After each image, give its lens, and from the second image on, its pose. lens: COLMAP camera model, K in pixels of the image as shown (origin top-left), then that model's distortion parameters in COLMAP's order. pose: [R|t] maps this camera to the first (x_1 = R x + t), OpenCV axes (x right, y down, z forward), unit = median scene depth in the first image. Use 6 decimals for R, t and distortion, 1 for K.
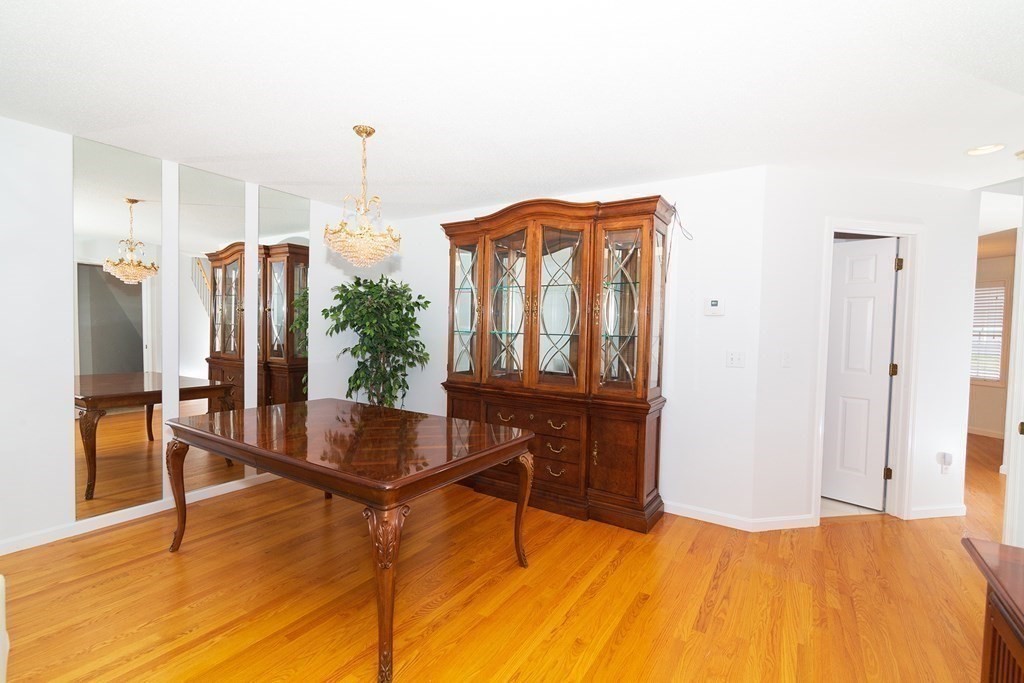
lens RADIAL K [[466.9, 0, 508.7], [0, 466.9, 344.5], [0, 0, 1]] dist [0.000345, -0.000122]
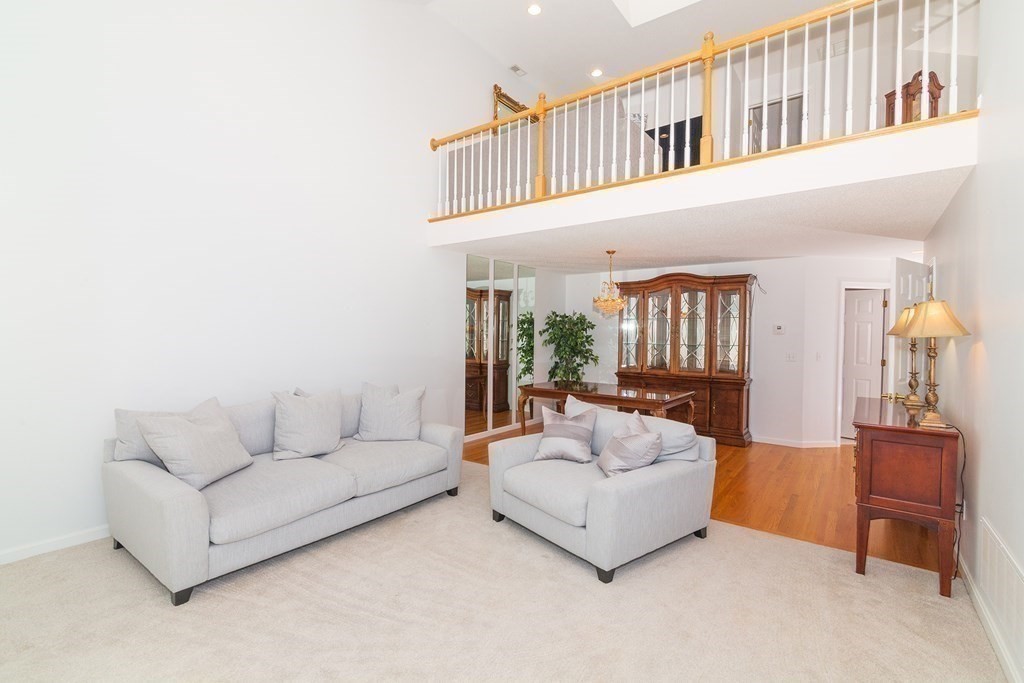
lens RADIAL K [[466.9, 0, 508.7], [0, 466.9, 344.5], [0, 0, 1]] dist [0.000345, -0.000122]
pose [[0.996974, -0.008695, -0.077250, -0.475870], [0.007551, 0.999858, -0.015089, -0.000132], [0.077370, 0.014460, 0.996898, -0.909793]]
